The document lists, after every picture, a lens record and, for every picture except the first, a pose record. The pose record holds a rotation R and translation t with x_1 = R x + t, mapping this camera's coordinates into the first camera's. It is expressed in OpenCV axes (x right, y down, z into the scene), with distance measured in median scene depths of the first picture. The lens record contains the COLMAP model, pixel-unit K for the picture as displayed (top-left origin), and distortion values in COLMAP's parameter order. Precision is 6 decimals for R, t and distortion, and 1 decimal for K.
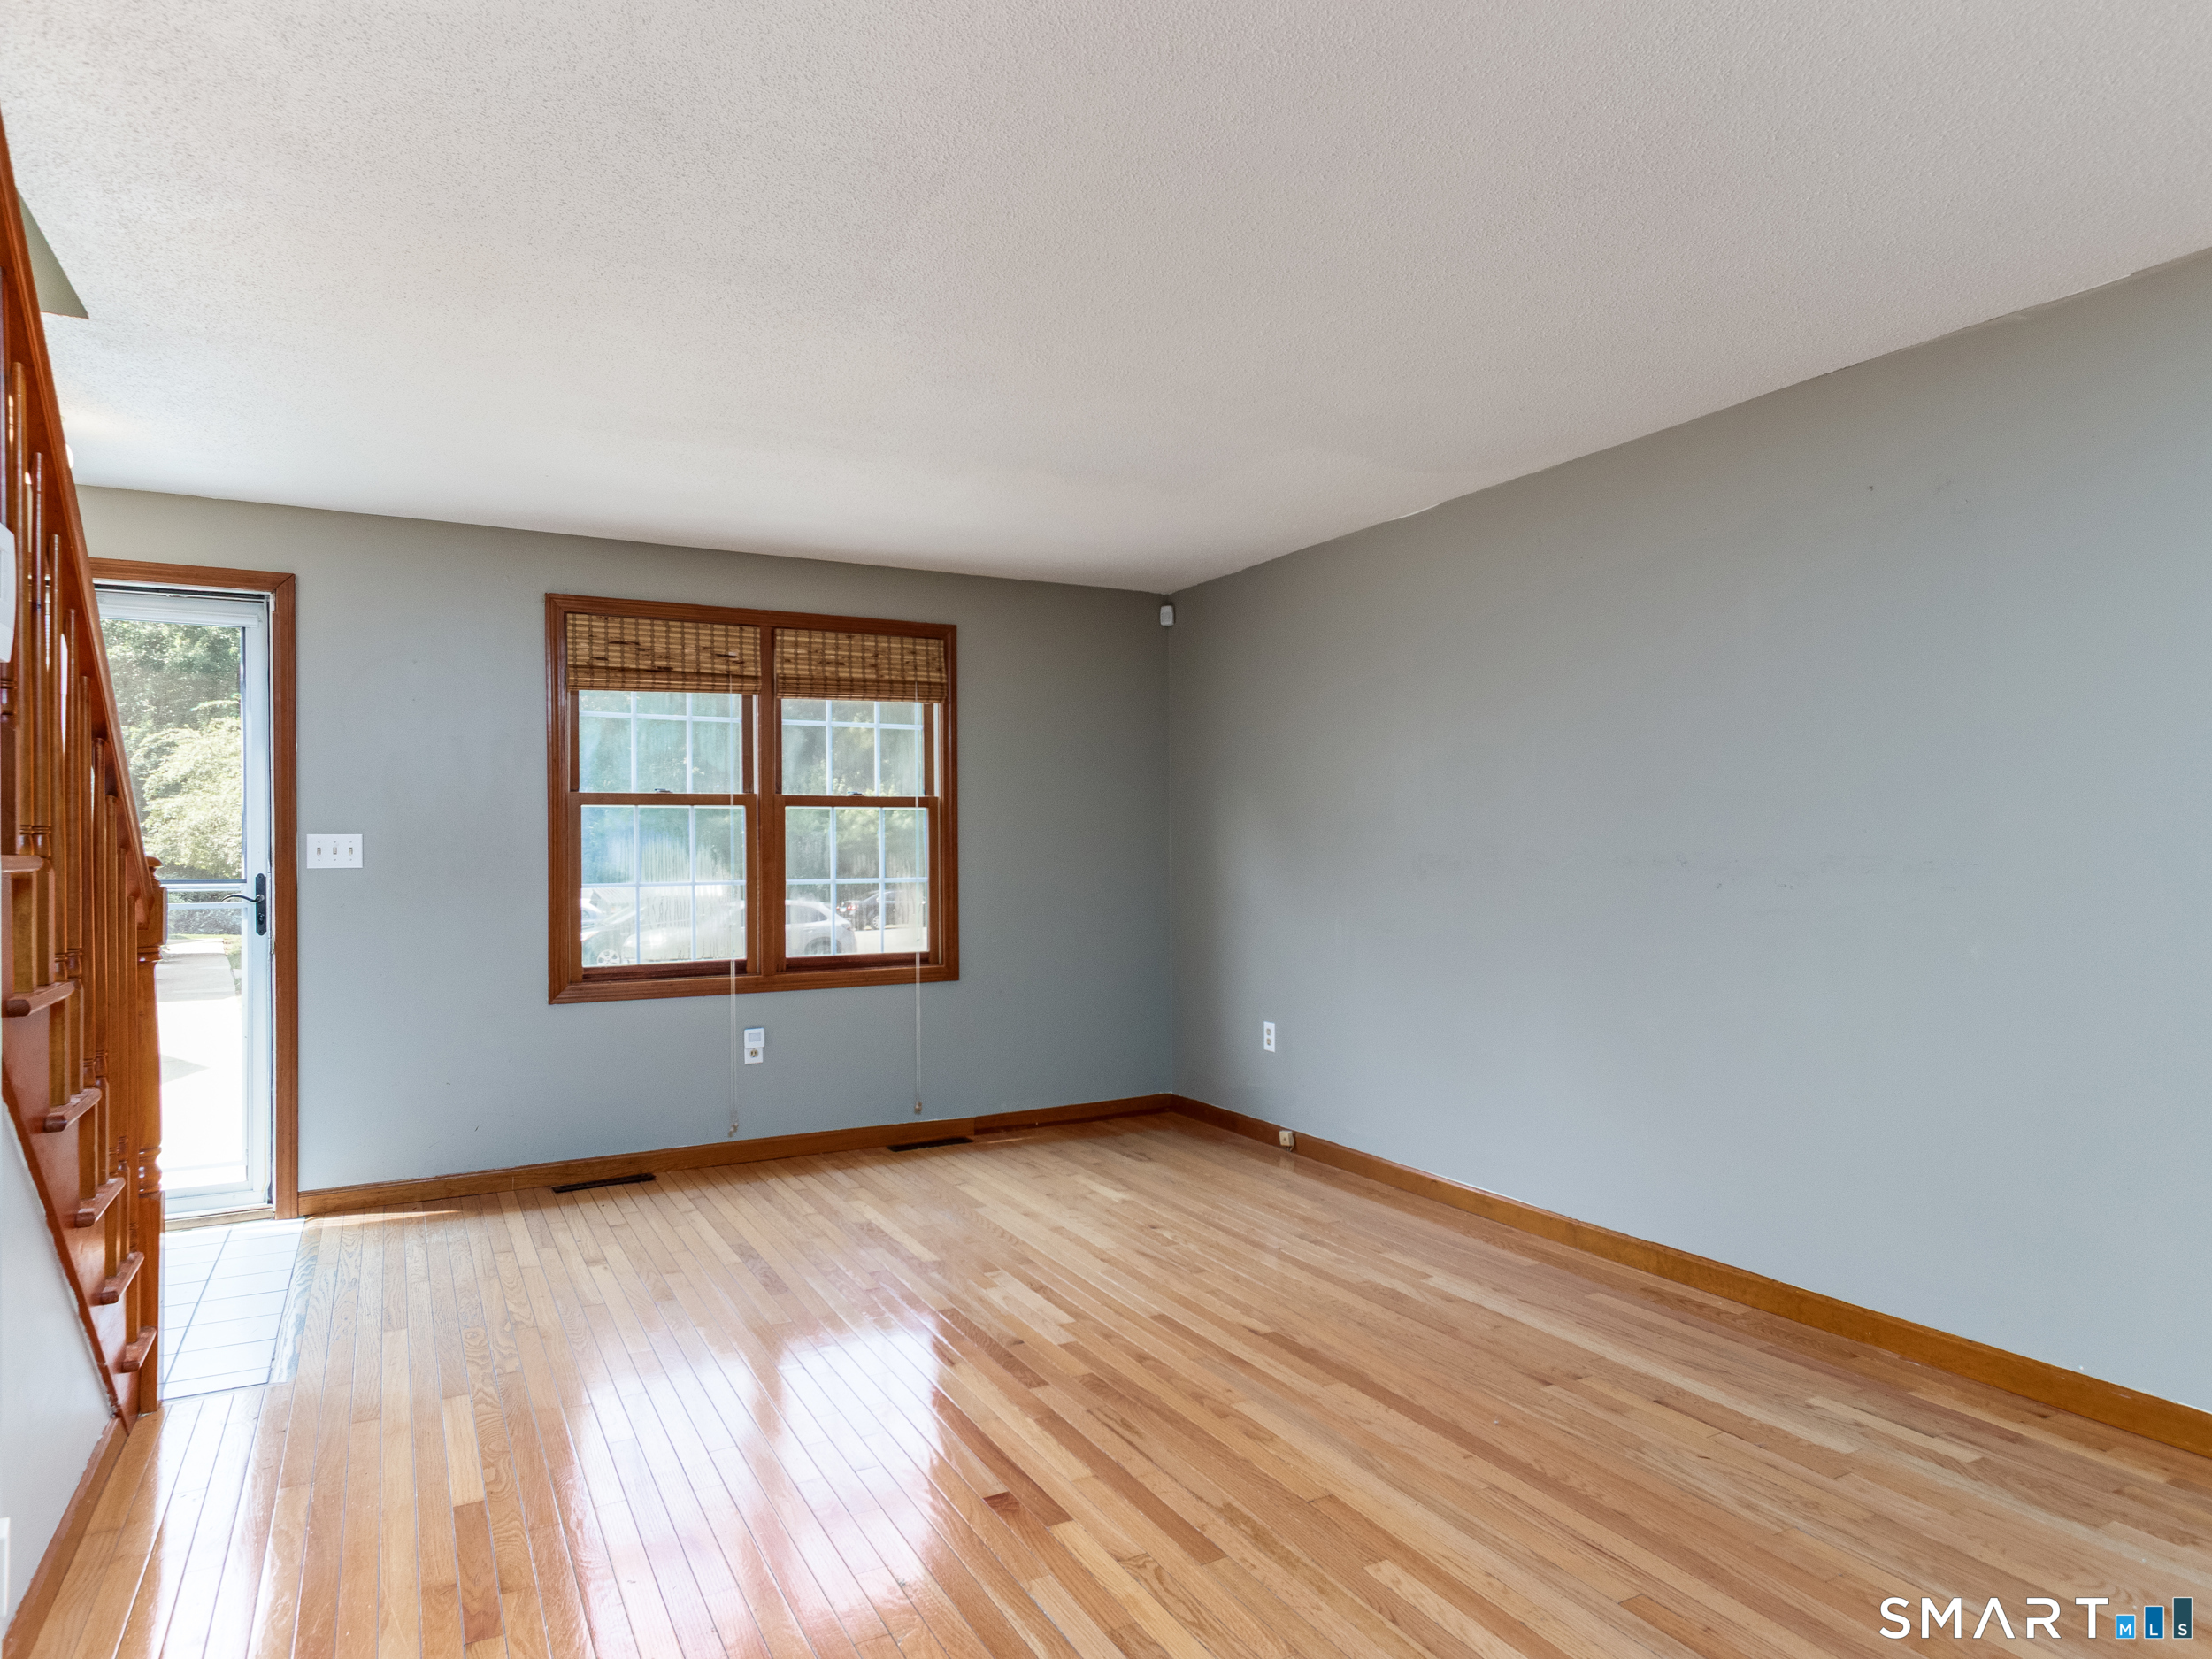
lens RADIAL K [[1326.9, 0, 1098.9], [0, 1326.9, 847.2], [0, 0, 1]] dist [0.015230, -0.002170]
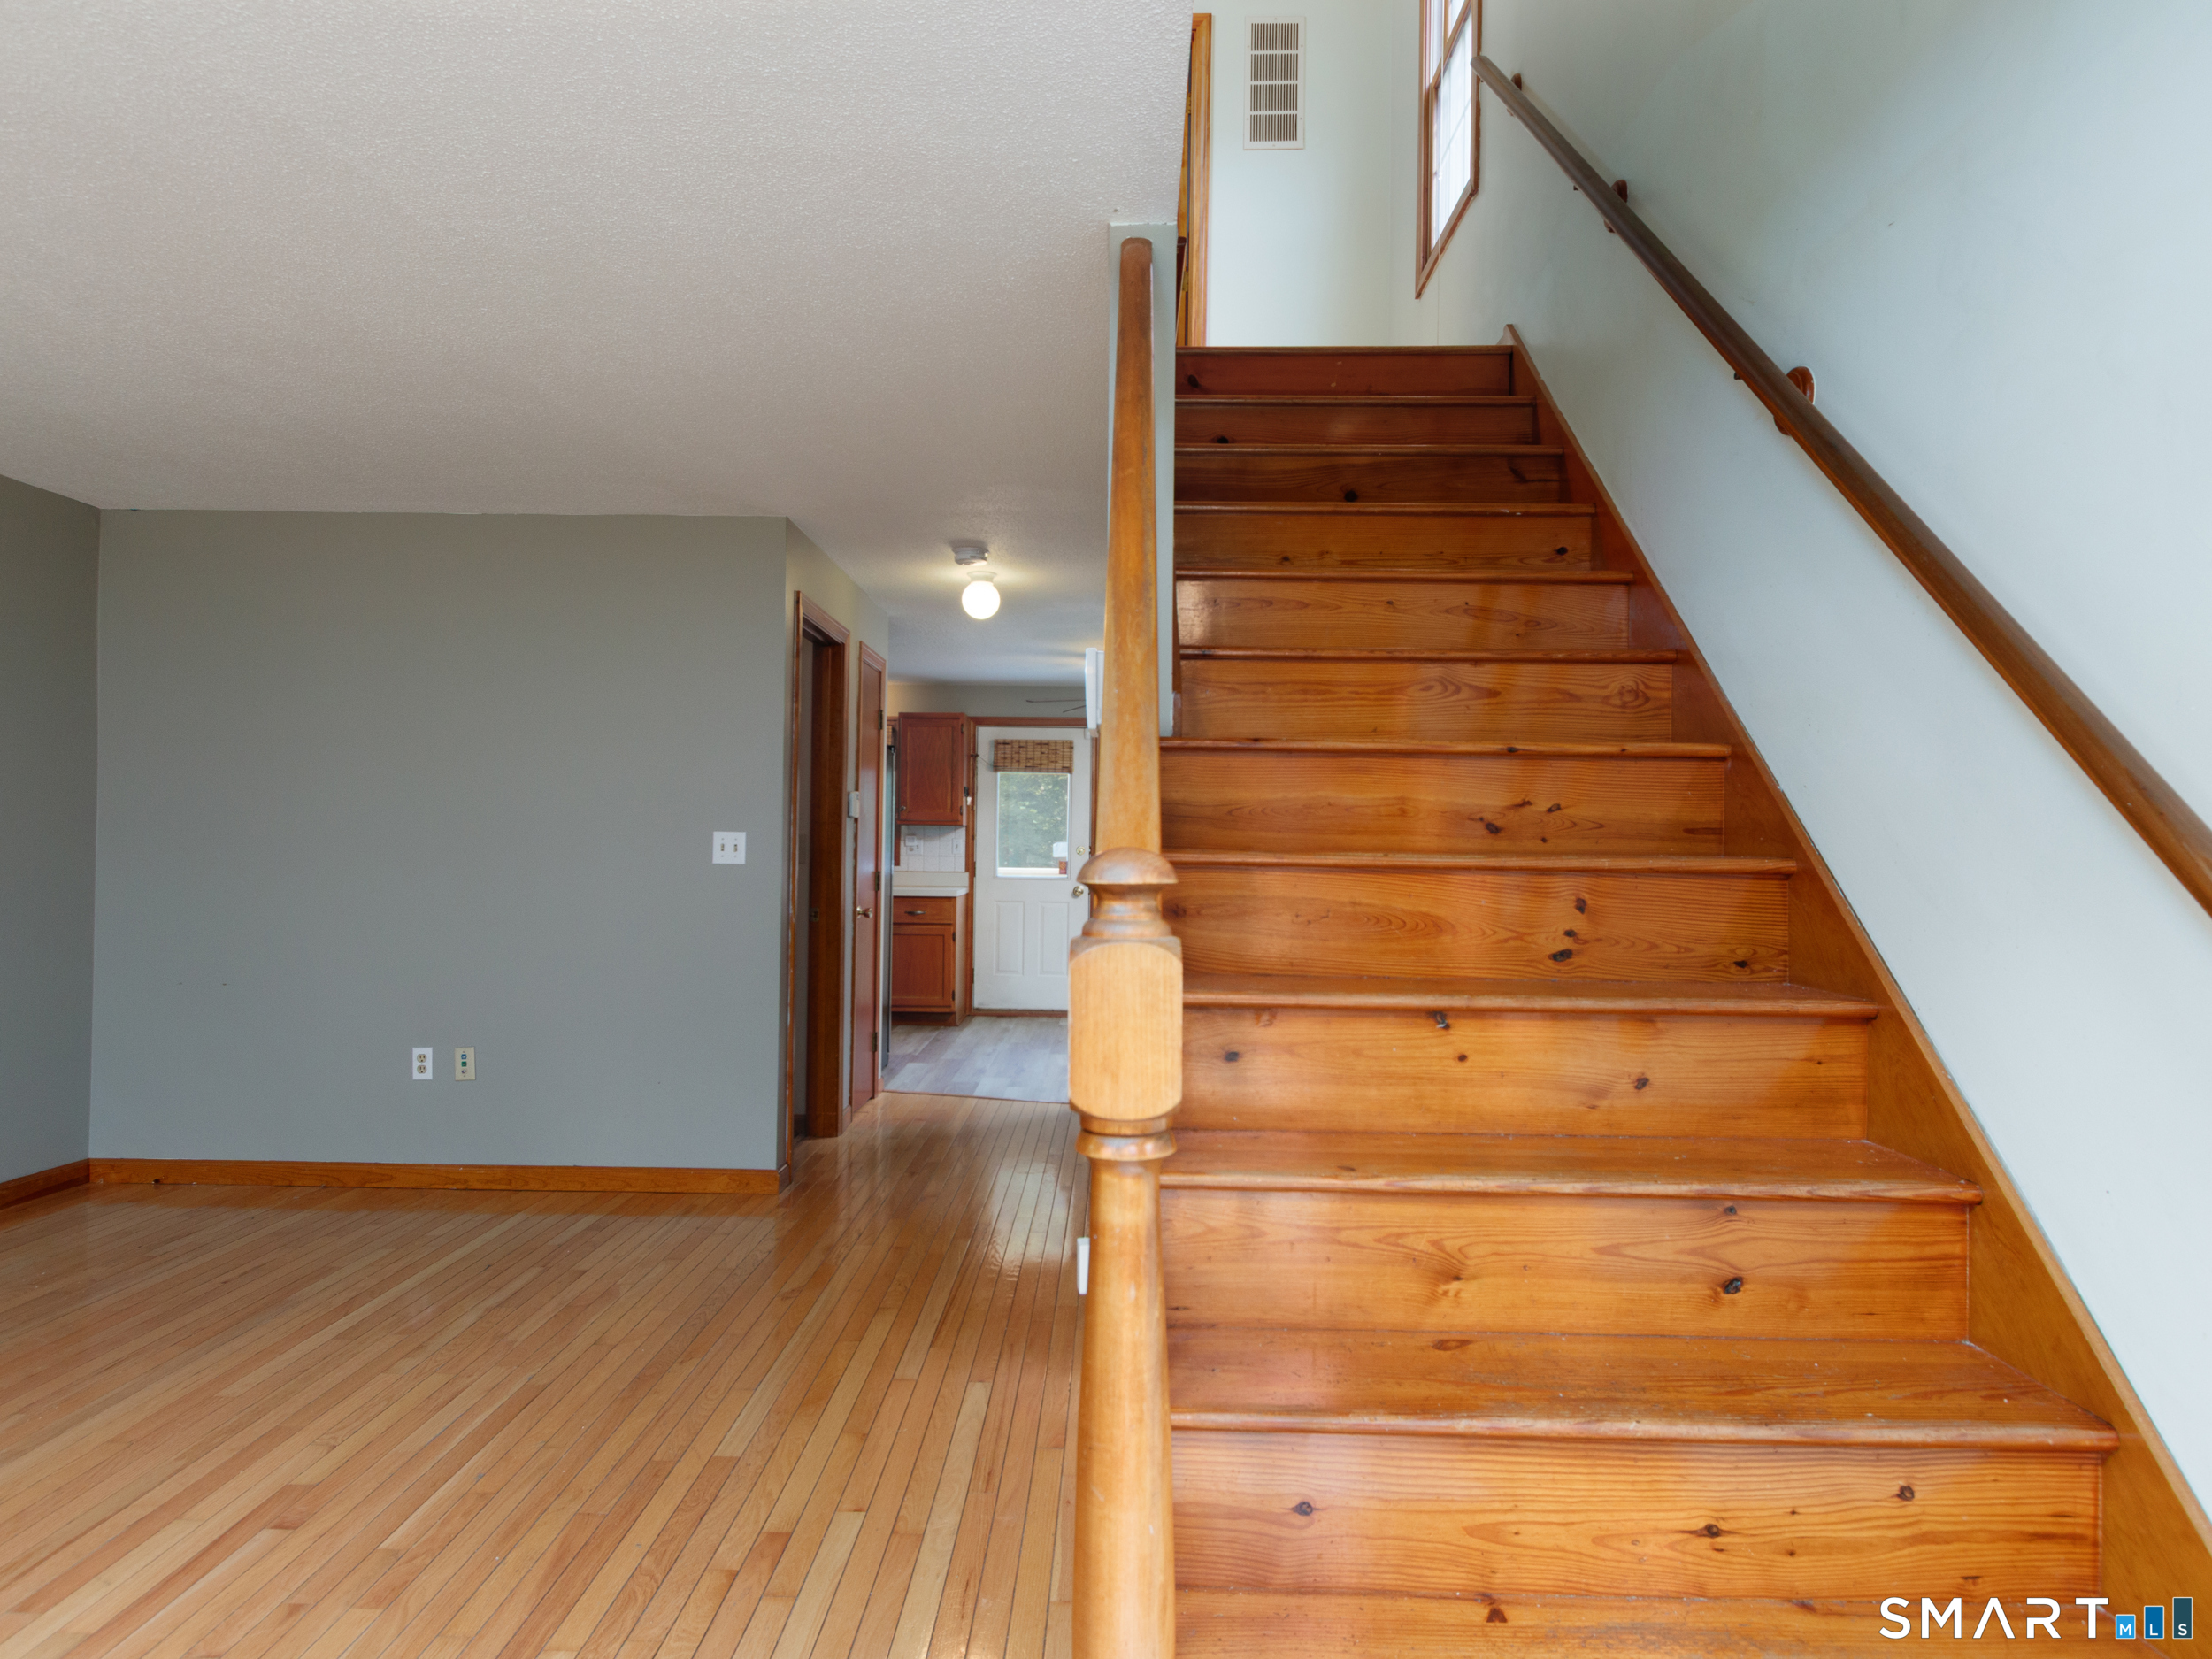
lens RADIAL K [[1326.9, 0, 1098.9], [0, 1326.9, 847.2], [0, 0, 1]] dist [0.015230, -0.002170]
pose [[-0.871844, -0.002546, 0.489778, -0.511520], [-0.007722, 0.999934, -0.008548, 0.005246], [-0.489724, -0.011235, -0.871805, 0.761034]]
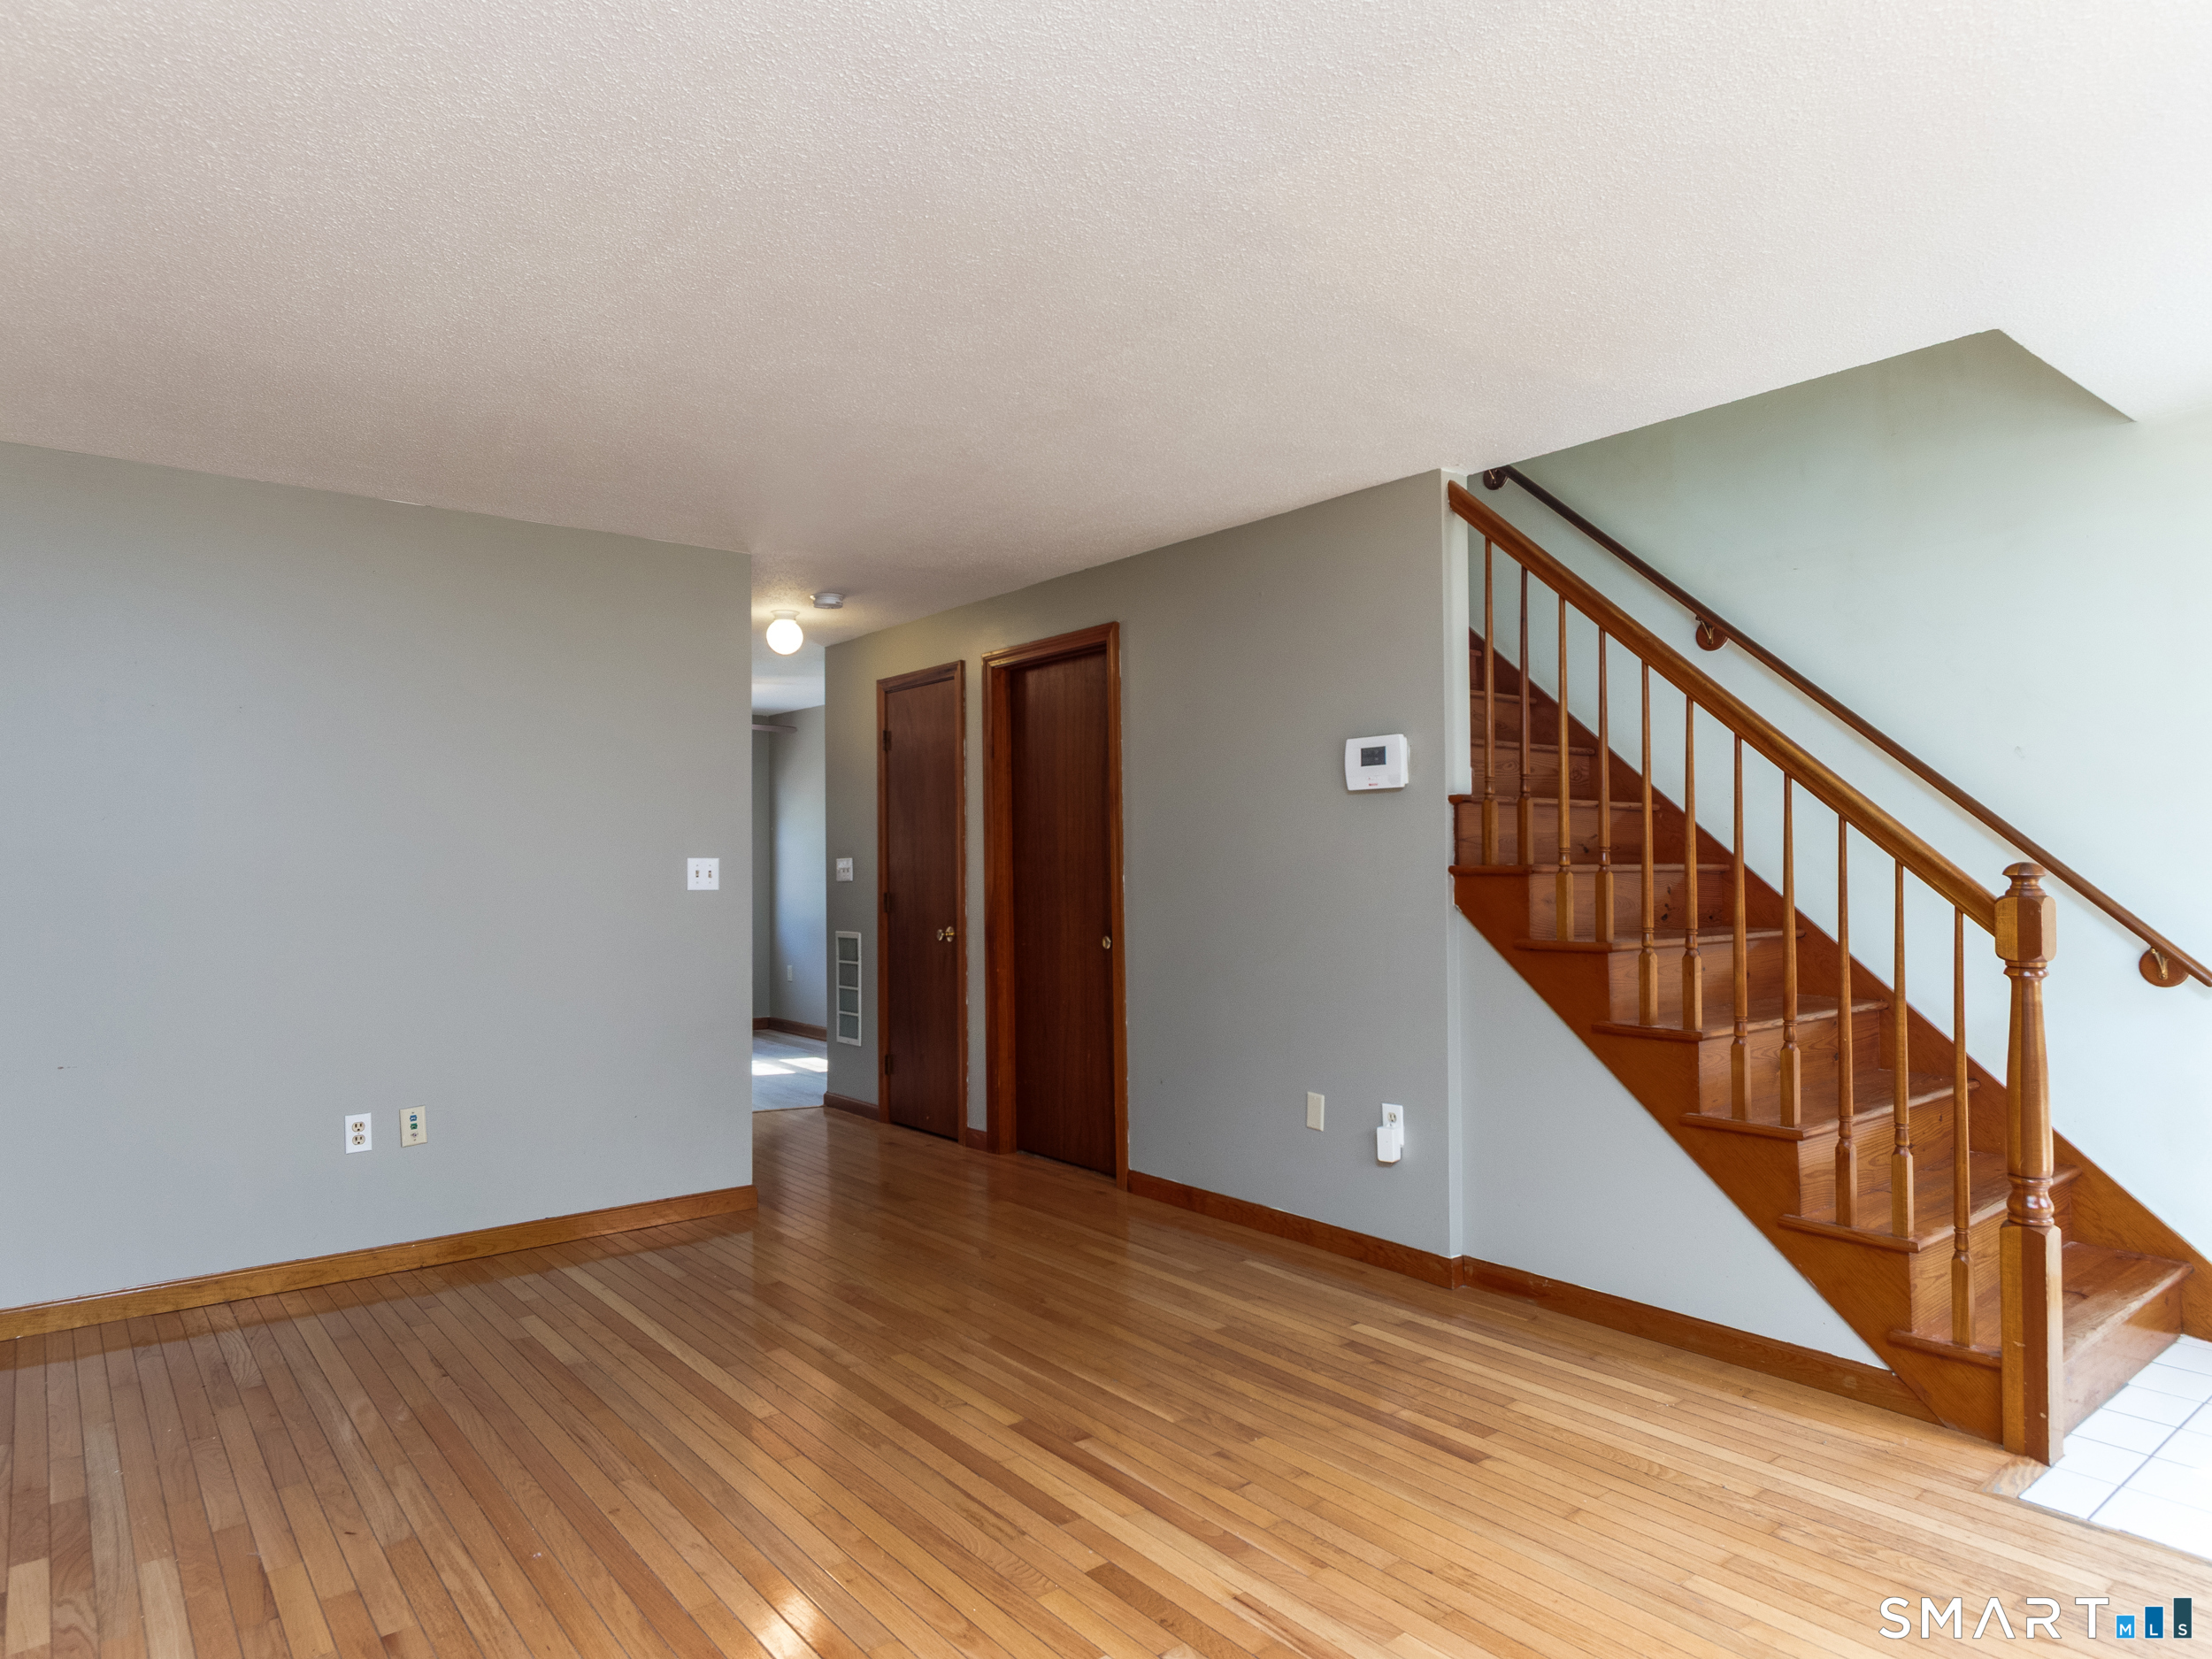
lens RADIAL K [[1326.9, 0, 1098.9], [0, 1326.9, 847.2], [0, 0, 1]] dist [0.015230, -0.002170]
pose [[-0.983401, 0.013215, -0.180962, 0.052274], [0.016404, 0.999735, -0.016140, 0.000641], [0.180700, -0.018841, -0.983358, 1.046850]]
